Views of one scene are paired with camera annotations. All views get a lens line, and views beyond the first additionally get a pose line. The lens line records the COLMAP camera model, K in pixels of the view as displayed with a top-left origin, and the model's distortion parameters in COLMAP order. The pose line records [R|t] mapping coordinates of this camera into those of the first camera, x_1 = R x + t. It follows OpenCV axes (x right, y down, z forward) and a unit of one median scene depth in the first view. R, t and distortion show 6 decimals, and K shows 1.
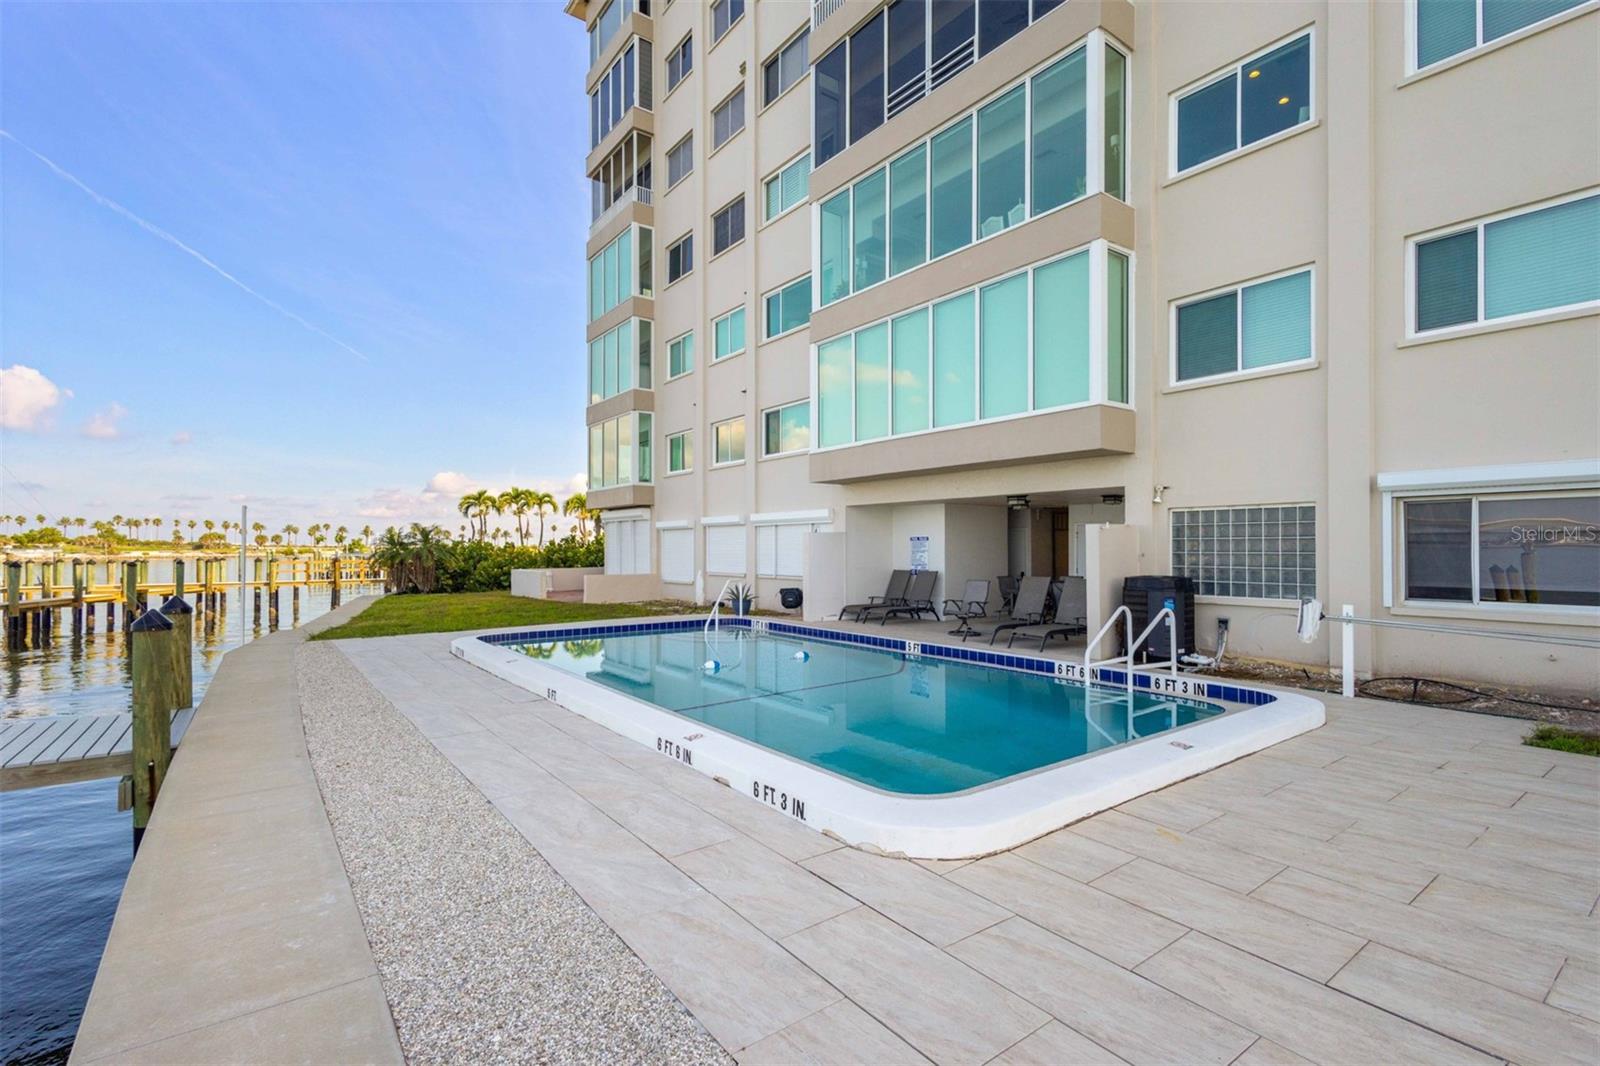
lens RADIAL K [[737.6, 0, 788.5], [0, 737.6, 535.7], [0, 0, 1]] dist [0.002490, -0.002784]
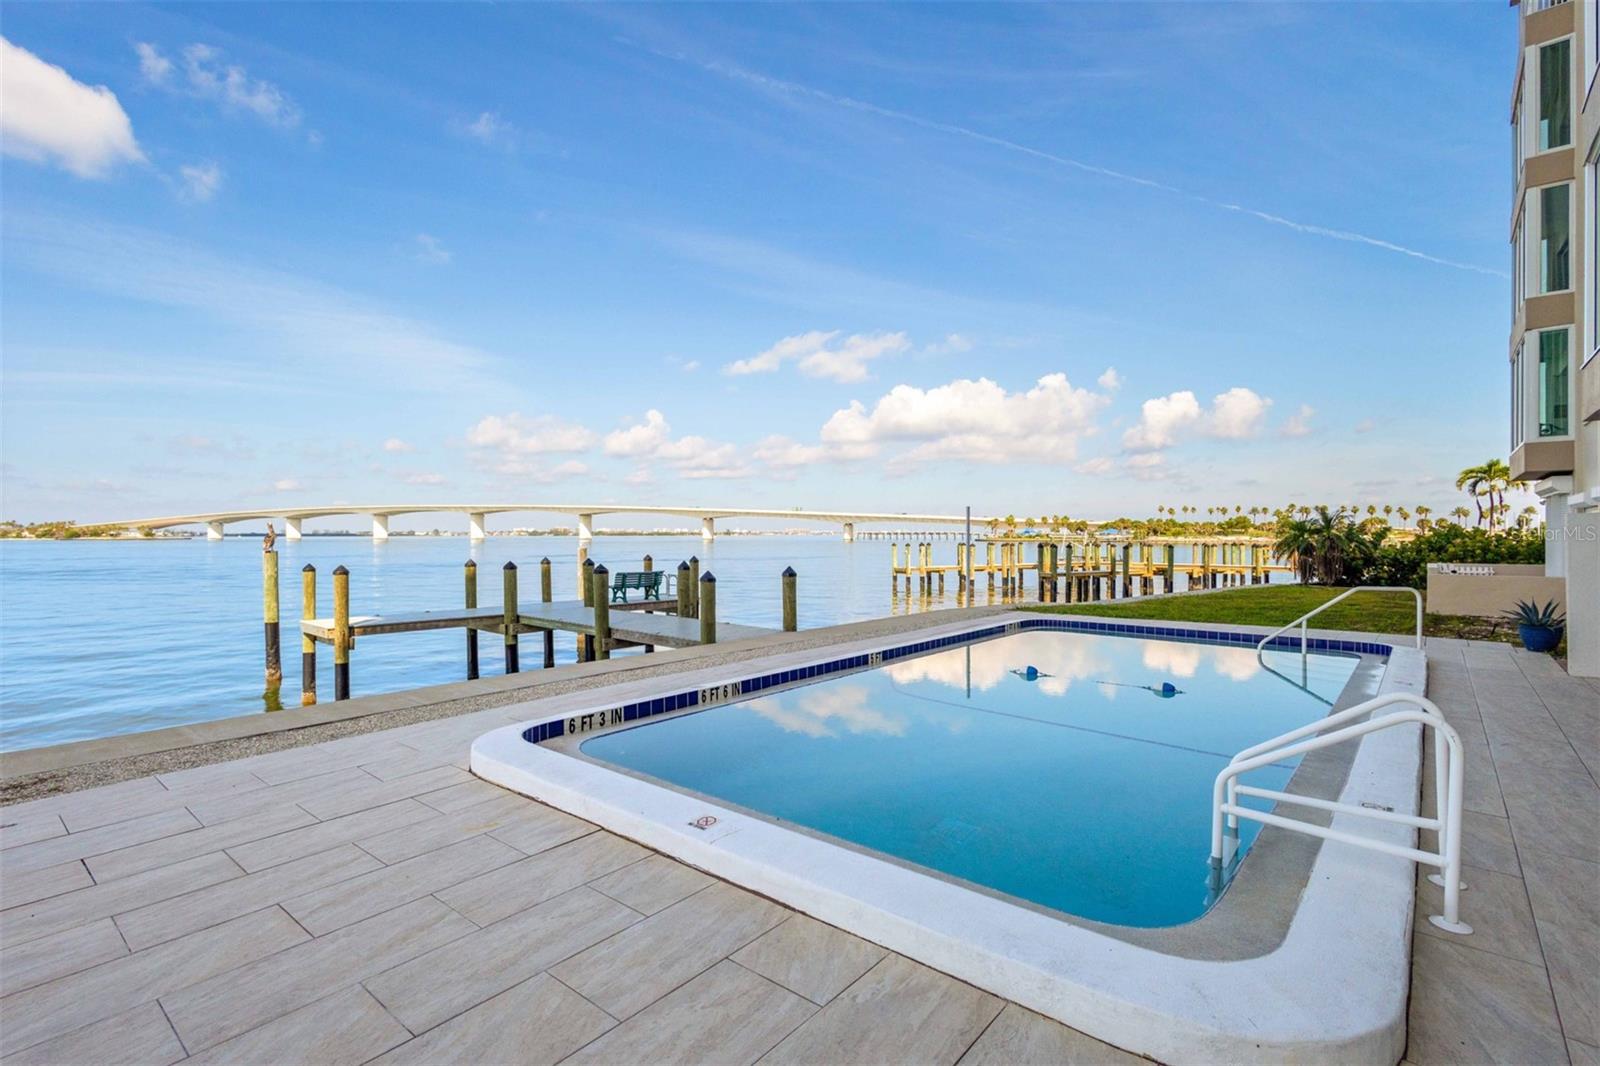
lens RADIAL K [[737.6, 0, 802.7], [0, 737.6, 544.2], [0, 0, 1]] dist [0.002490, -0.002784]
pose [[0.245430, 0.015187, -0.969295, 1.604071], [0.015845, 0.999681, 0.019675, -0.003682], [0.969285, -0.020187, 0.245111, 1.174310]]
